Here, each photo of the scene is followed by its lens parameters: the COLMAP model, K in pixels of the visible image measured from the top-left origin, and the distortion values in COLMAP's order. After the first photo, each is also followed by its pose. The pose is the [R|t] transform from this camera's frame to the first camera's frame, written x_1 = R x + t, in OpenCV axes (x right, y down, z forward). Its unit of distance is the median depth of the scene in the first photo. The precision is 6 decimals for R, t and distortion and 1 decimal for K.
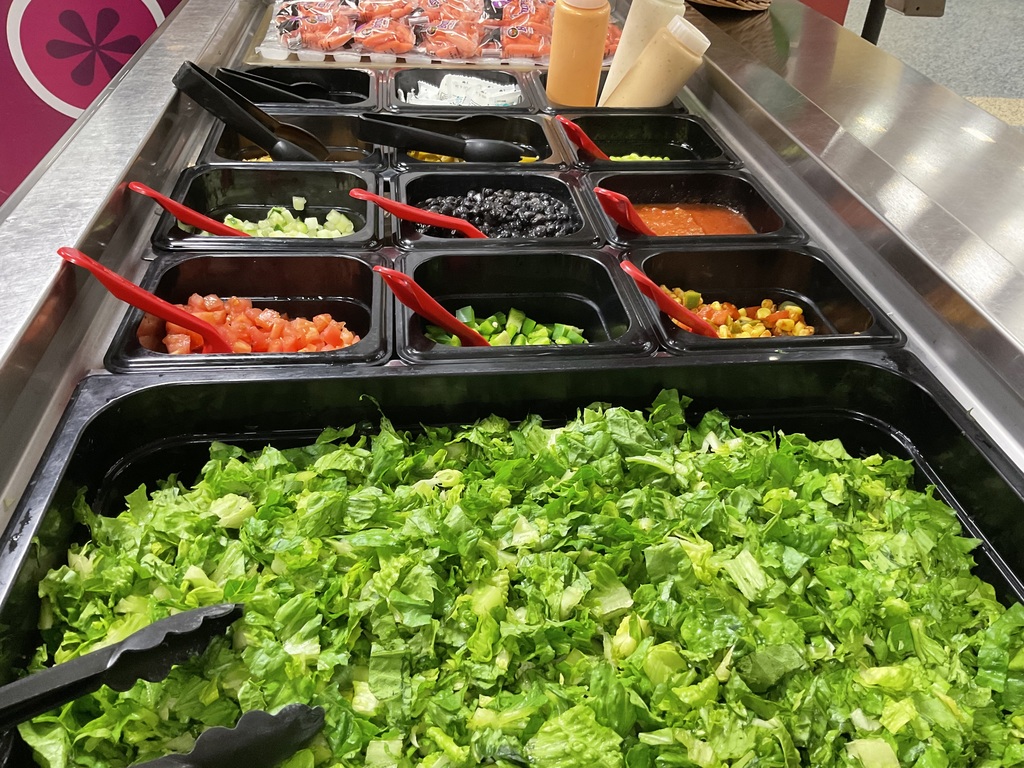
lens RADIAL K [[859.0, 0, 513.8], [0, 859.0, 379.0], [0, 0, 1]] dist [0.039018, -0.028378]
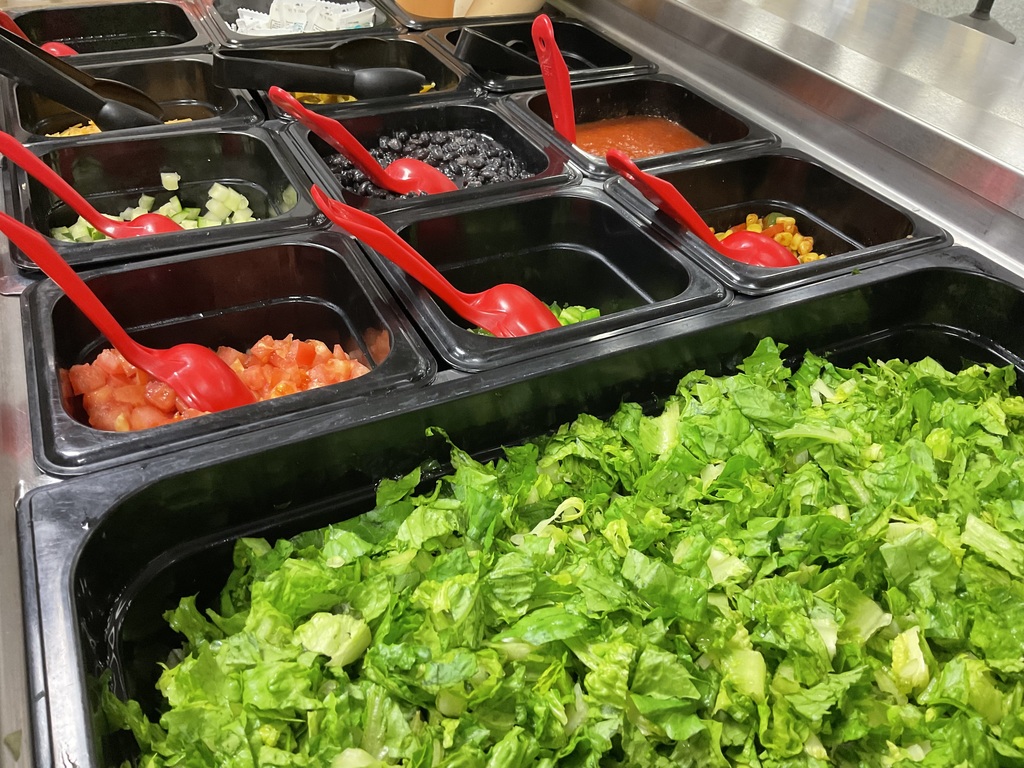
lens RADIAL K [[859.0, 0, 511.4], [0, 859.0, 390.5], [0, 0, 1]] dist [0.039018, -0.028378]
pose [[0.944852, -0.205822, 0.254737, -0.283278], [0.182900, 0.976859, 0.110881, -0.079406], [-0.271664, -0.058174, 0.960632, 0.268736]]
